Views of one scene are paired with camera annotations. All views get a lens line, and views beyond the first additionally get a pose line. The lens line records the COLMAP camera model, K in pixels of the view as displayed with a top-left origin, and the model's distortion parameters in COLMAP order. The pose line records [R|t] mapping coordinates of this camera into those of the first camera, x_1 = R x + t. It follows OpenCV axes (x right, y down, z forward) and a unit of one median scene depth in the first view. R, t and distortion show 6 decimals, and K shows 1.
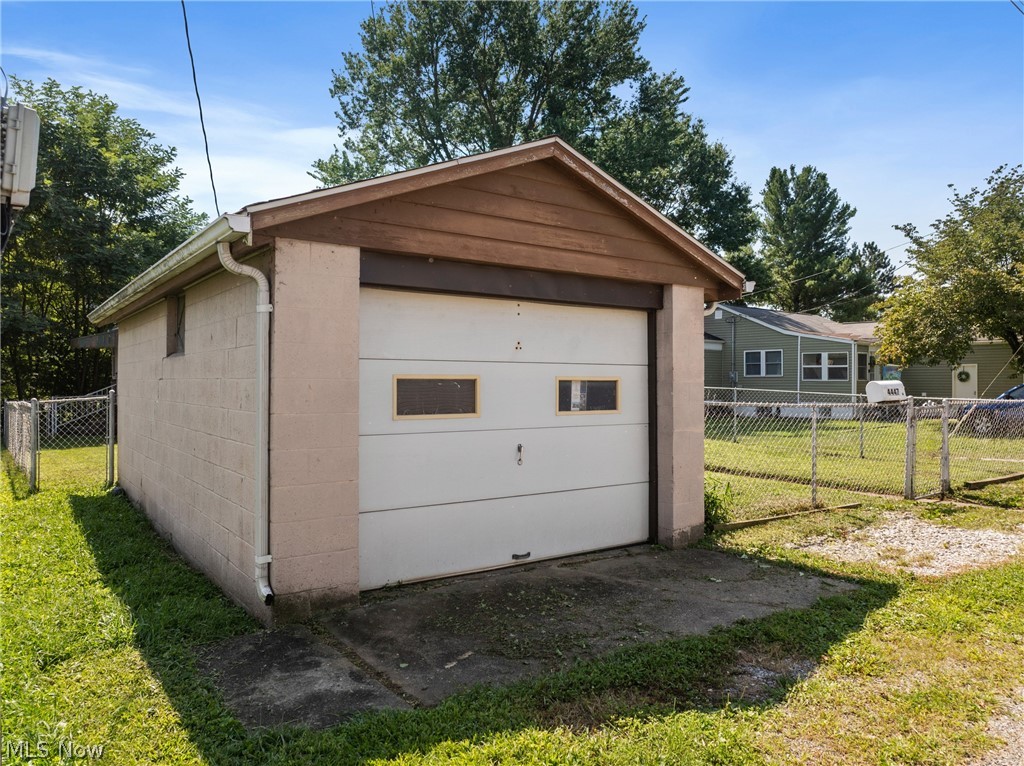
lens RADIAL K [[721.1, 0, 512.0], [0, 721.1, 383.0], [0, 0, 1]] dist [-0.043990, 0.007515]
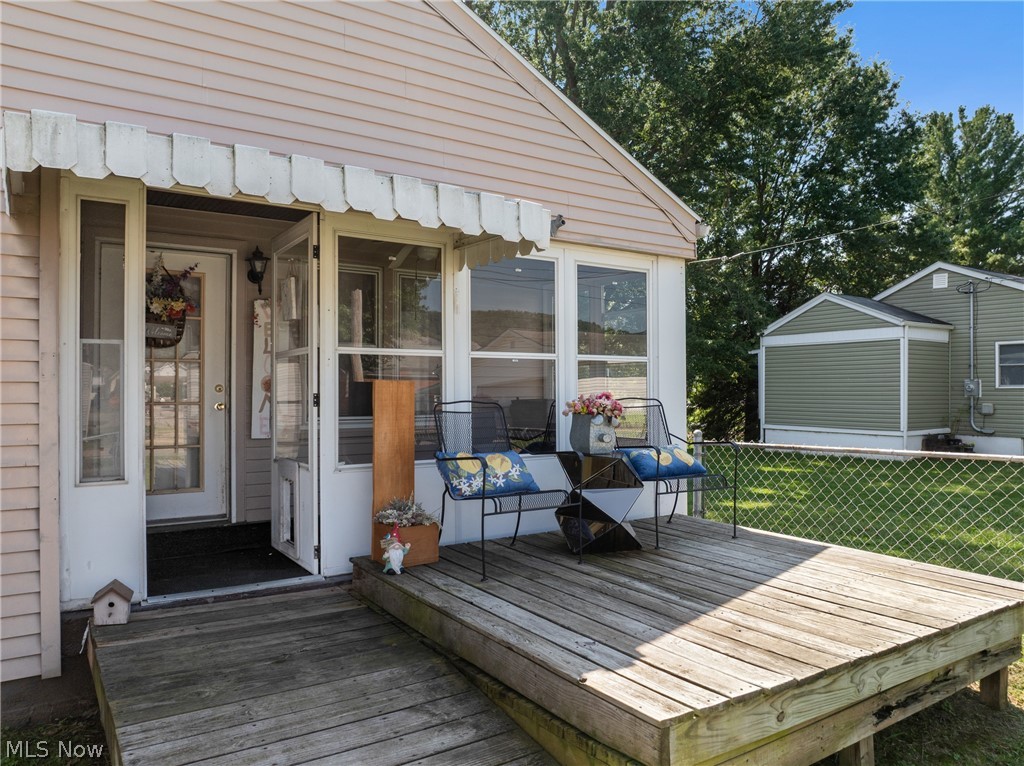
lens RADIAL K [[721.1, 0, 512.0], [0, 721.1, 383.0], [0, 0, 1]] dist [-0.043990, 0.007515]
pose [[0.993308, 0.010003, -0.115062, 0.004420], [-0.010130, 0.999949, -0.000520, -0.004191], [0.115051, 0.001682, 0.993358, 0.199612]]
